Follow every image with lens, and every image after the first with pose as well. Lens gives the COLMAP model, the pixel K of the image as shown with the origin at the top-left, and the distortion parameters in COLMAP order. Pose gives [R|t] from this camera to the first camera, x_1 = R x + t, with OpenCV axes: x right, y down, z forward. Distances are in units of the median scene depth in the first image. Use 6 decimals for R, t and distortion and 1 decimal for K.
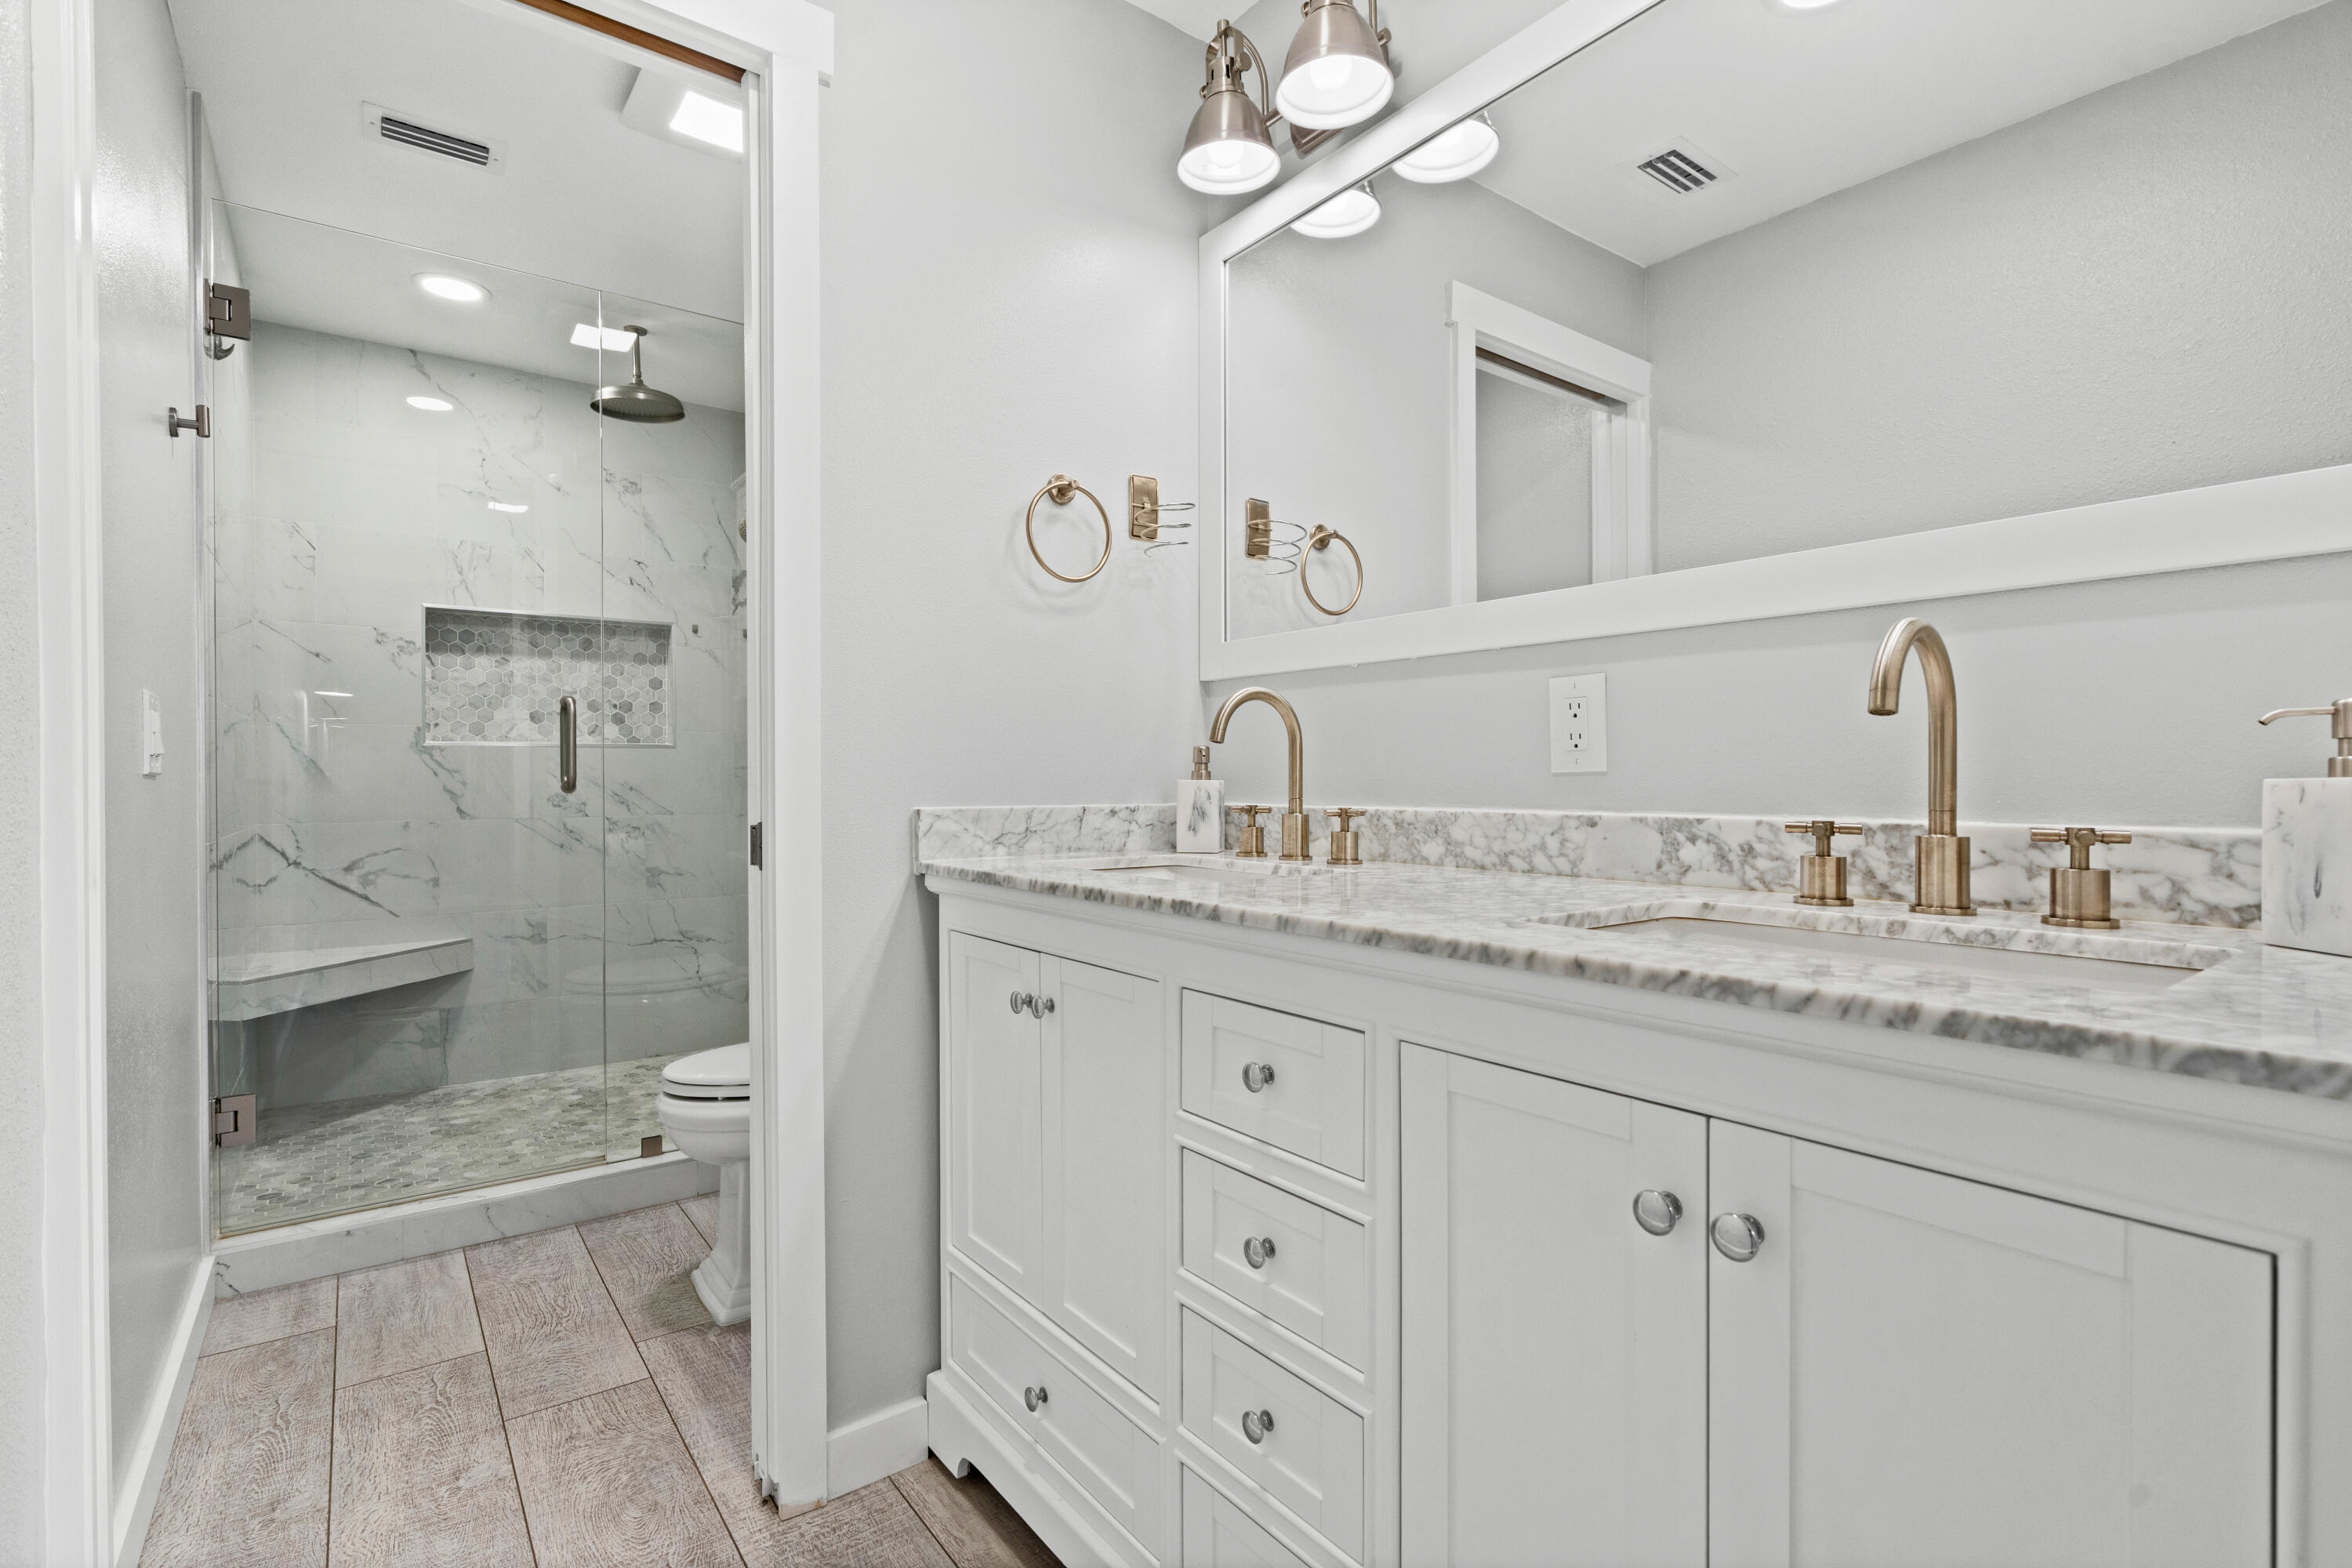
lens RADIAL K [[1079.4, 0, 1181.0], [0, 1079.4, 789.8], [0, 0, 1]] dist [-0.005300, 0.002047]
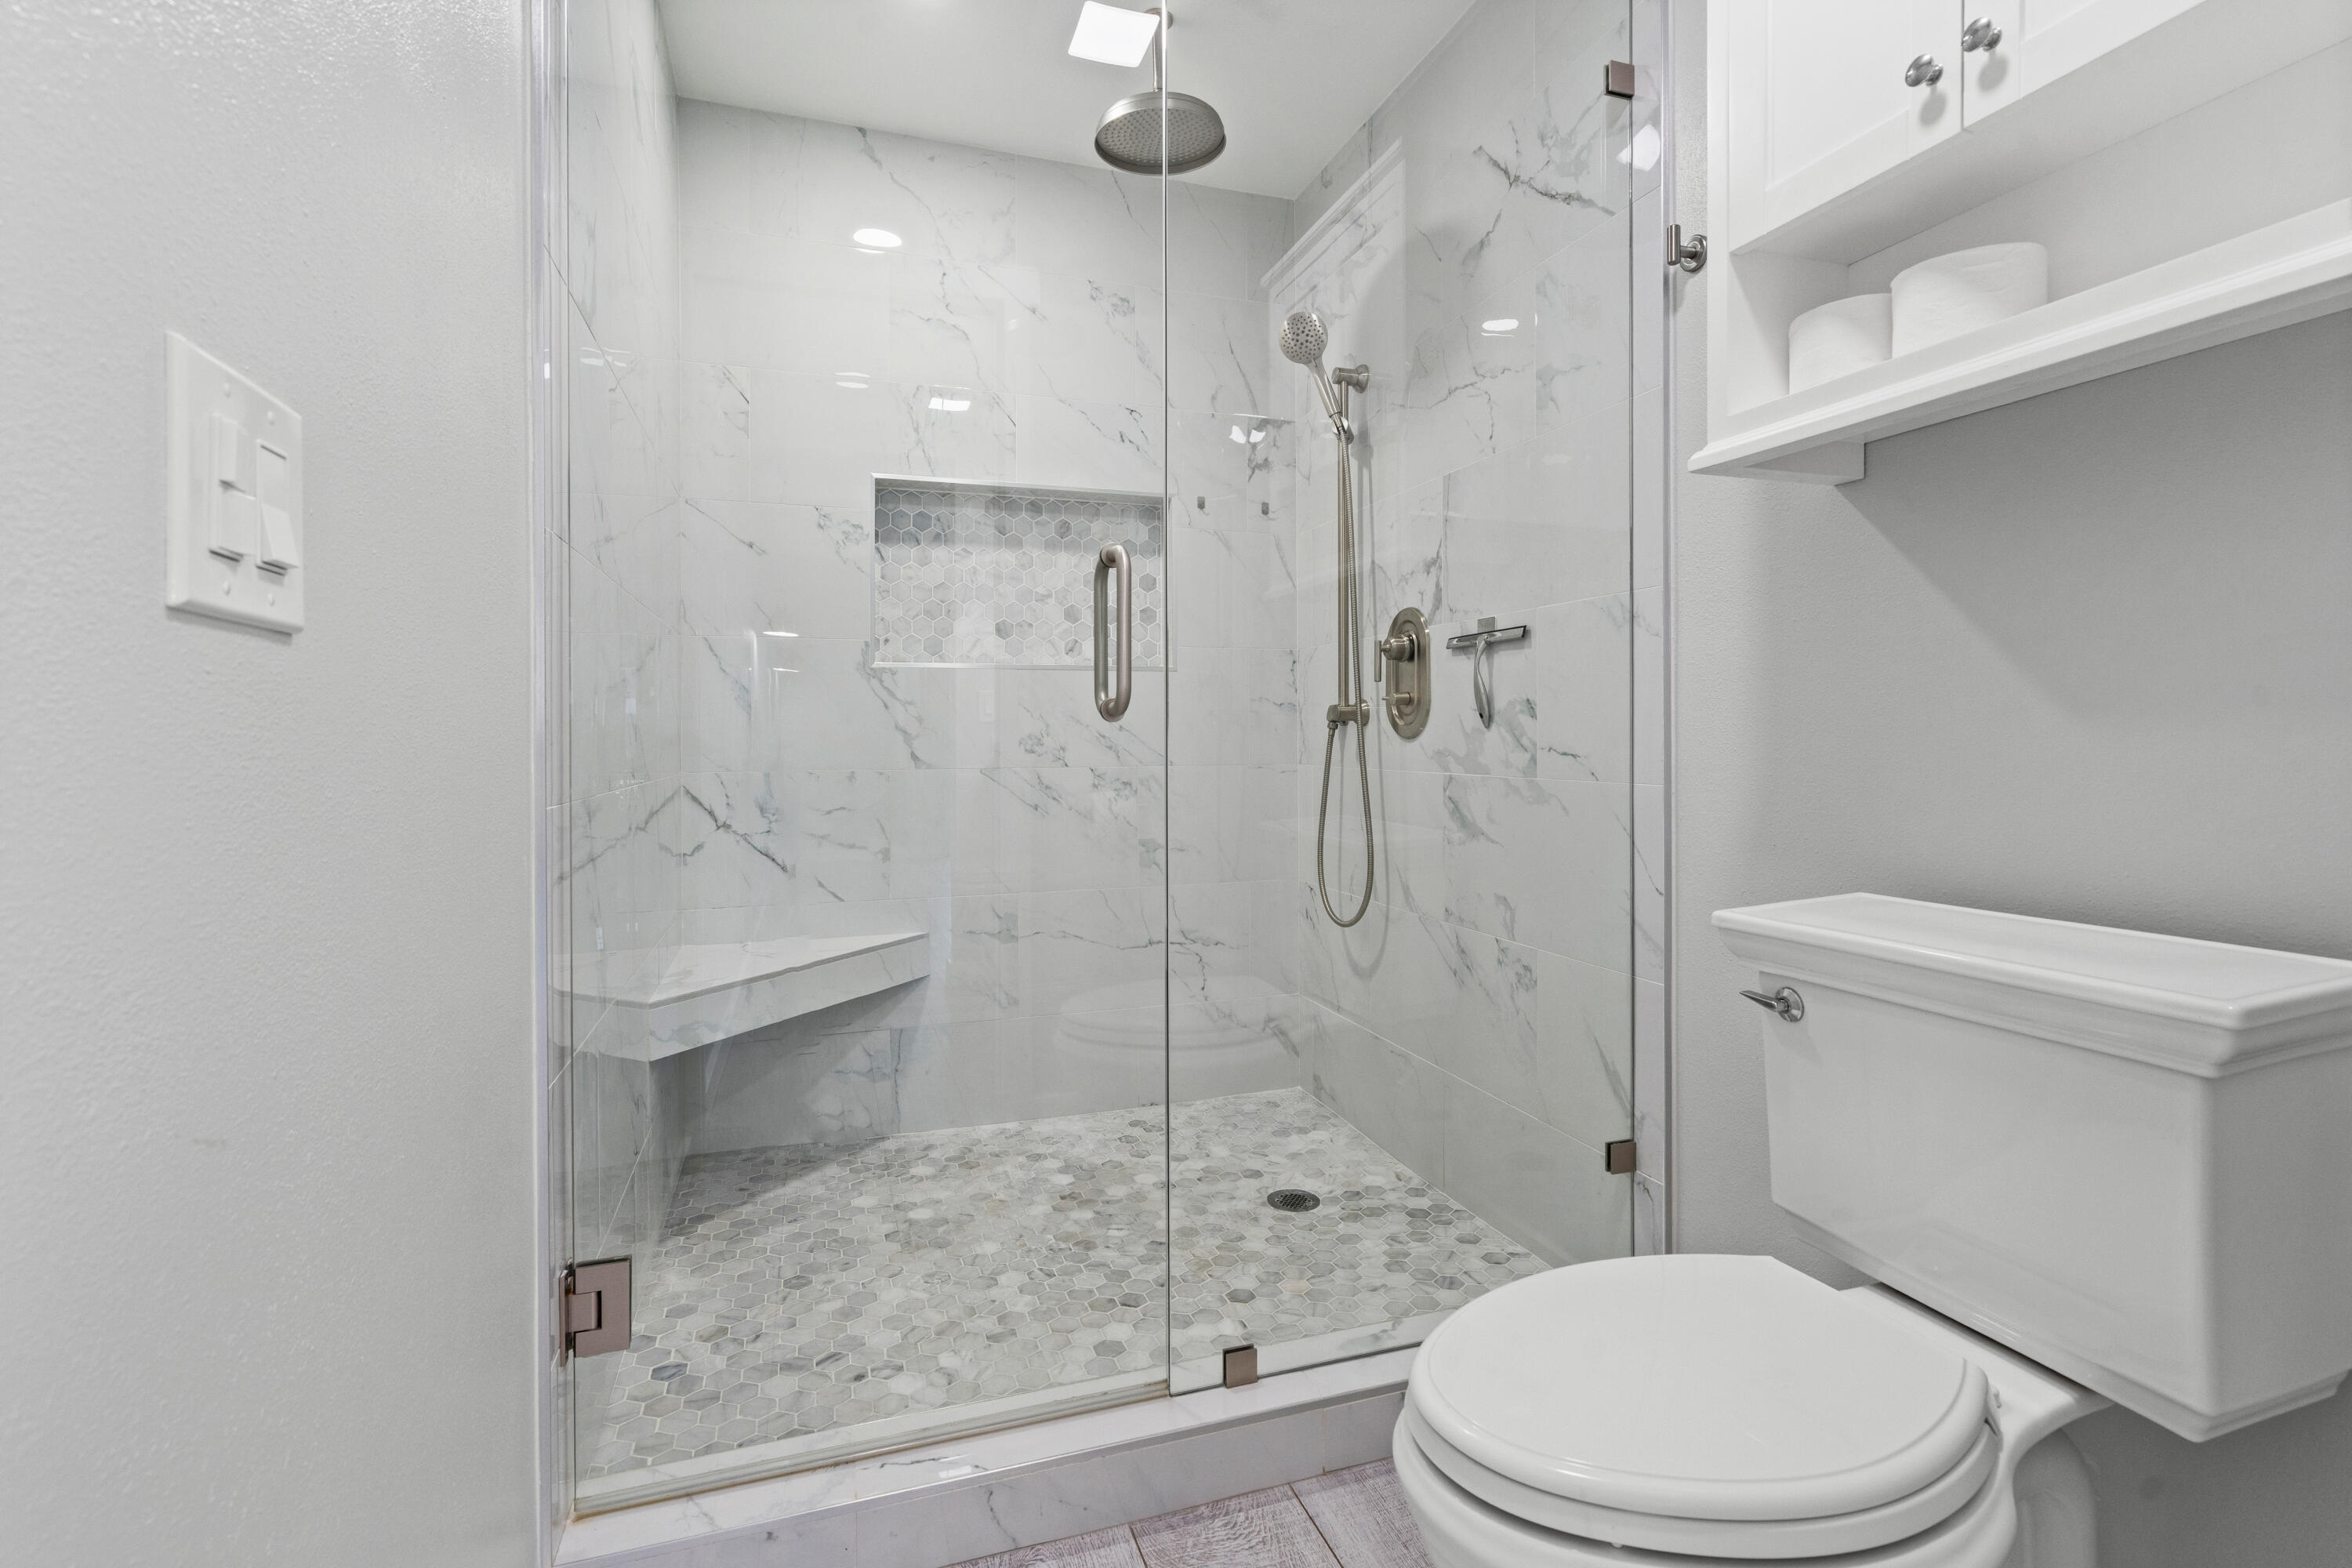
lens RADIAL K [[1079.4, 0, 1178.6], [0, 1079.4, 746.7], [0, 0, 1]] dist [-0.005300, 0.002047]
pose [[0.949091, 0.001953, -0.314996, -0.275106], [-0.001956, 0.999998, 0.000306, 0.012066], [0.314996, 0.000326, 0.949093, 0.370210]]
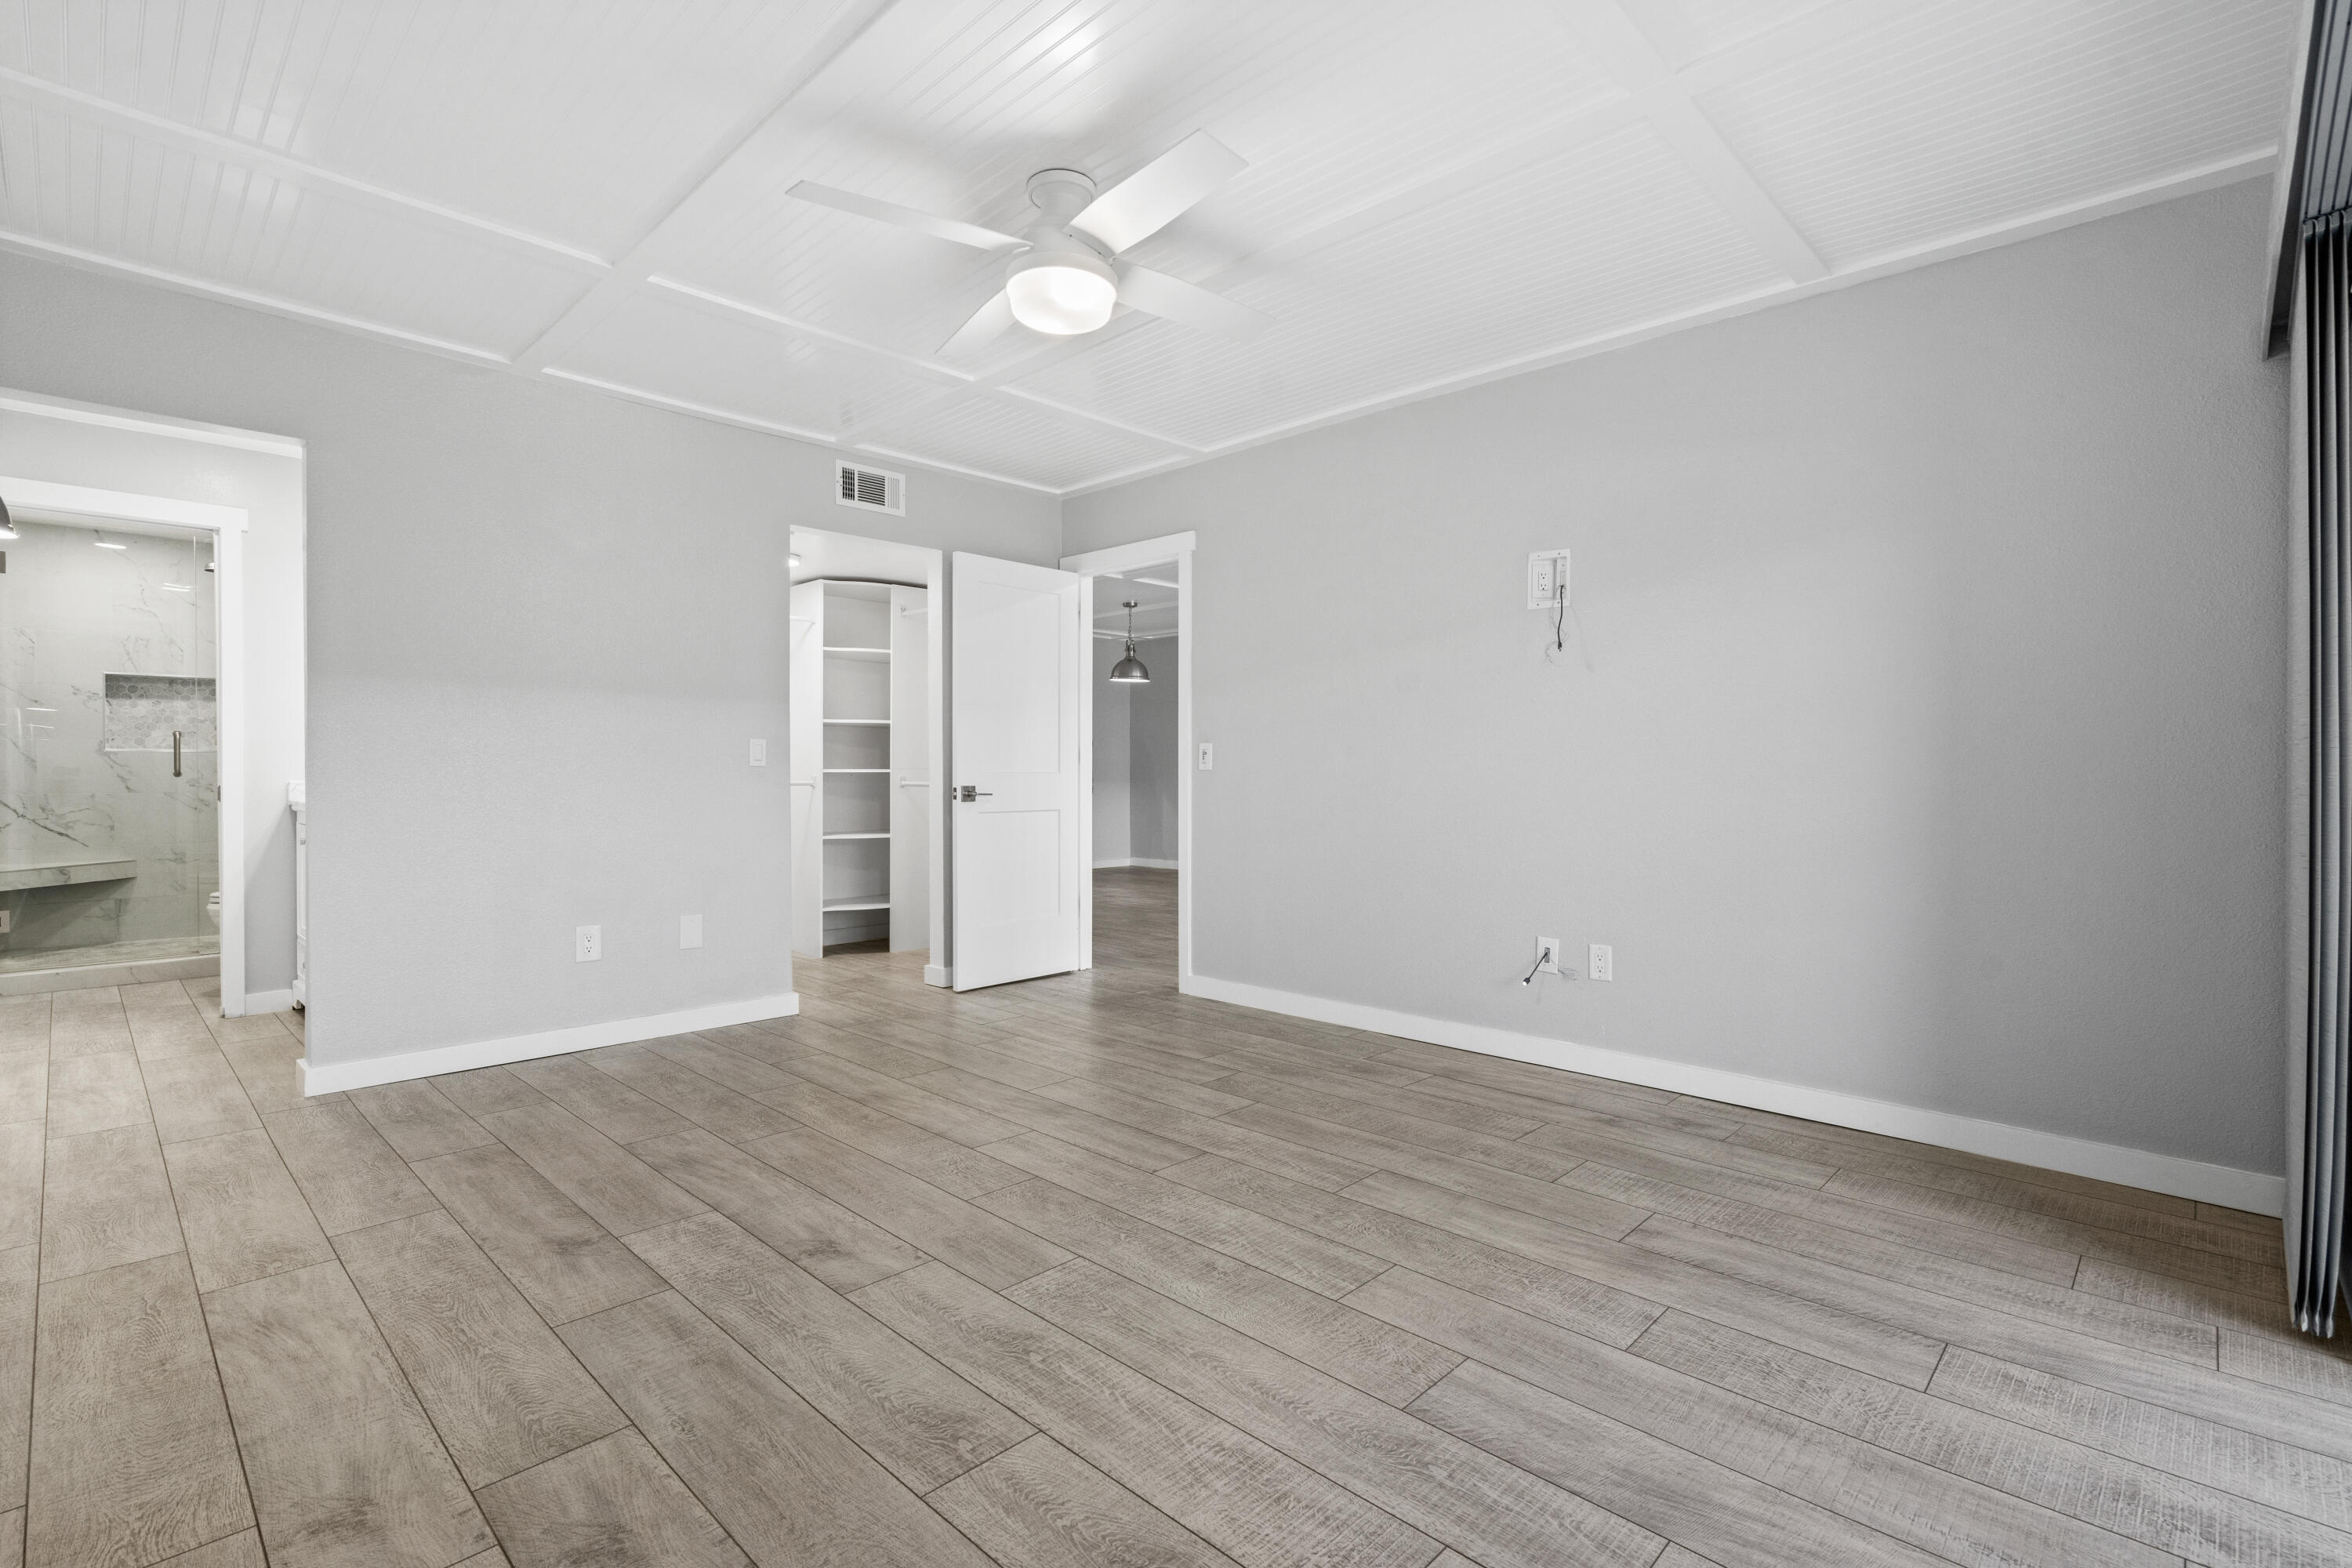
lens RADIAL K [[1079.4, 0, 1182.5], [0, 1079.4, 794.2], [0, 0, 1]] dist [-0.005300, 0.002047]
pose [[0.988506, 0.001739, 0.151171, 0.799365], [-0.003094, 0.999957, 0.008732, 0.009015], [-0.151150, -0.009099, 0.988469, -1.040293]]
